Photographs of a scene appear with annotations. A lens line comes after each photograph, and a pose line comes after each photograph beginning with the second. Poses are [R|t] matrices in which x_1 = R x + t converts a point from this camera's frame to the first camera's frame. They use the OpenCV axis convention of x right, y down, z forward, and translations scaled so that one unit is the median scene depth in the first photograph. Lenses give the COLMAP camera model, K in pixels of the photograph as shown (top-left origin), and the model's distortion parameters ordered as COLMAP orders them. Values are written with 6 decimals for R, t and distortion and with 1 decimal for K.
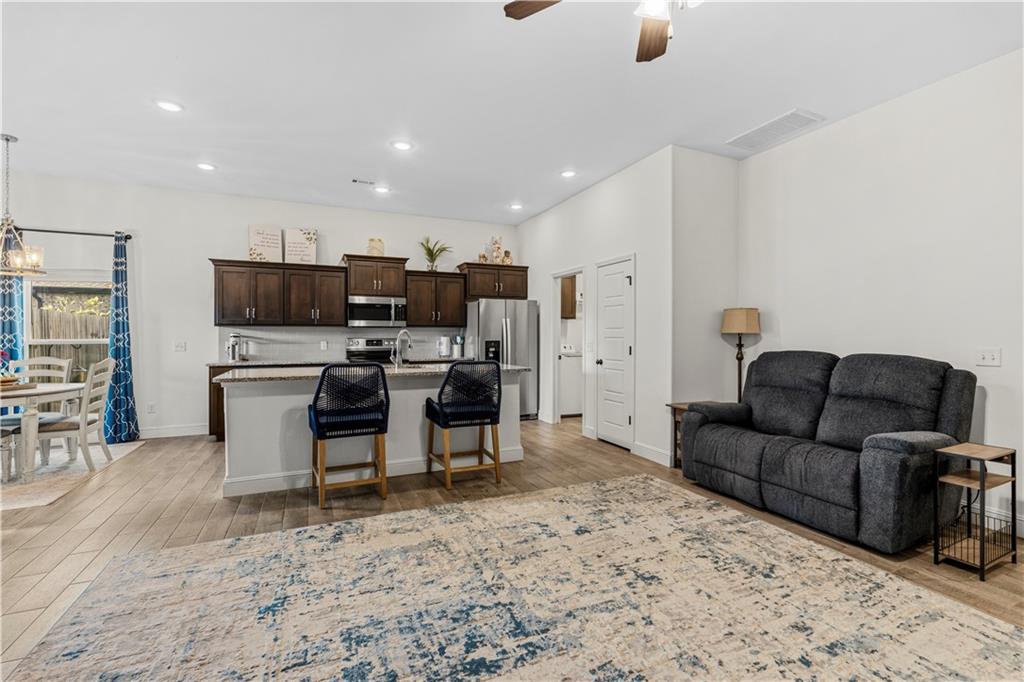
lens RADIAL K [[451.3, 0, 512.9], [0, 451.3, 332.5], [0, 0, 1]] dist [-0.002811, 0.000177]
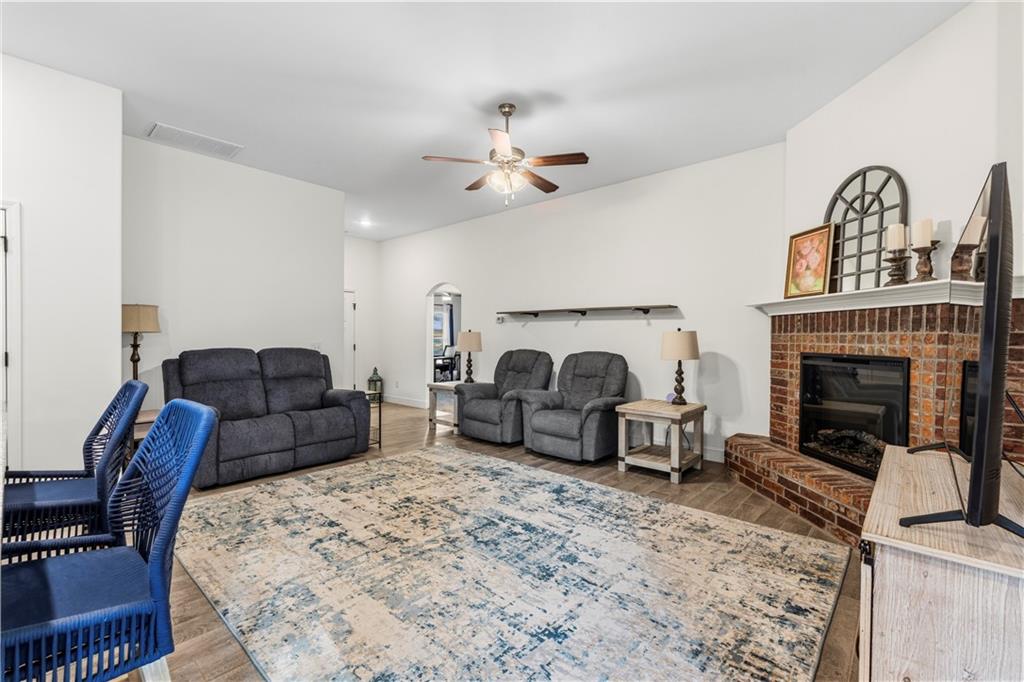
lens RADIAL K [[446.4, 0, 512.0], [0, 446.4, 341.0], [0, 0, 1]] dist [-0.001066, 0.000133]
pose [[-0.404866, -0.012516, 0.914290, -1.187093], [-0.010672, 0.999903, 0.008963, 0.006707], [-0.914314, -0.006129, -0.404960, 1.300458]]
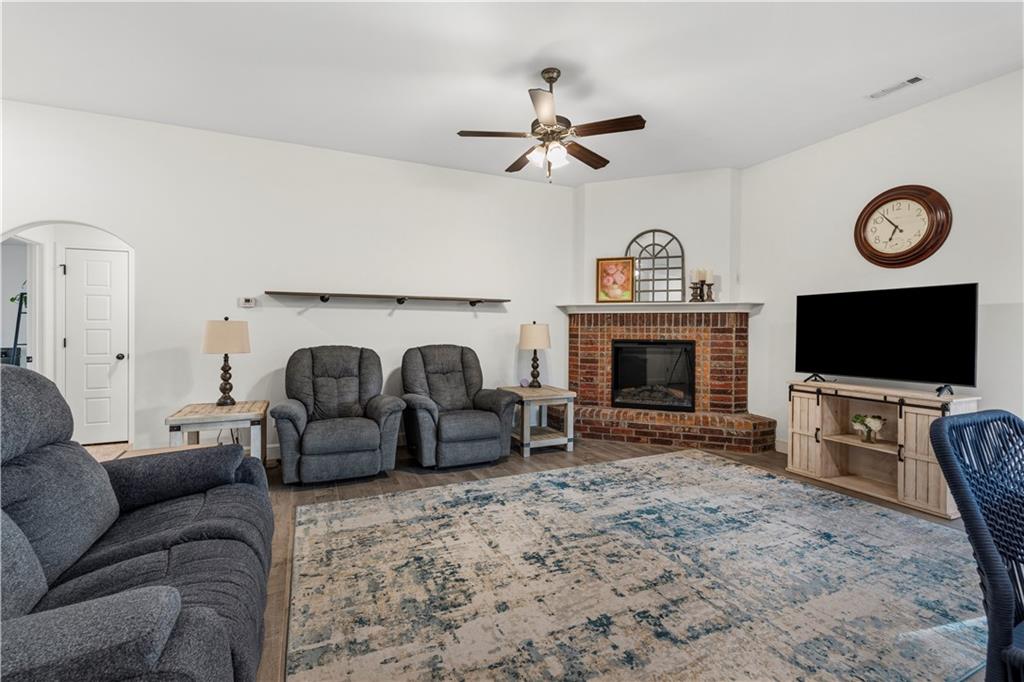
lens RADIAL K [[451.3, 0, 512.9], [0, 451.3, 332.5], [0, 0, 1]] dist [-0.002811, 0.000177]
pose [[-0.999936, -0.007412, -0.008495, 0.365489], [-0.007434, 0.999969, 0.002522, 0.012093], [0.008476, 0.002585, -0.999961, 2.083052]]
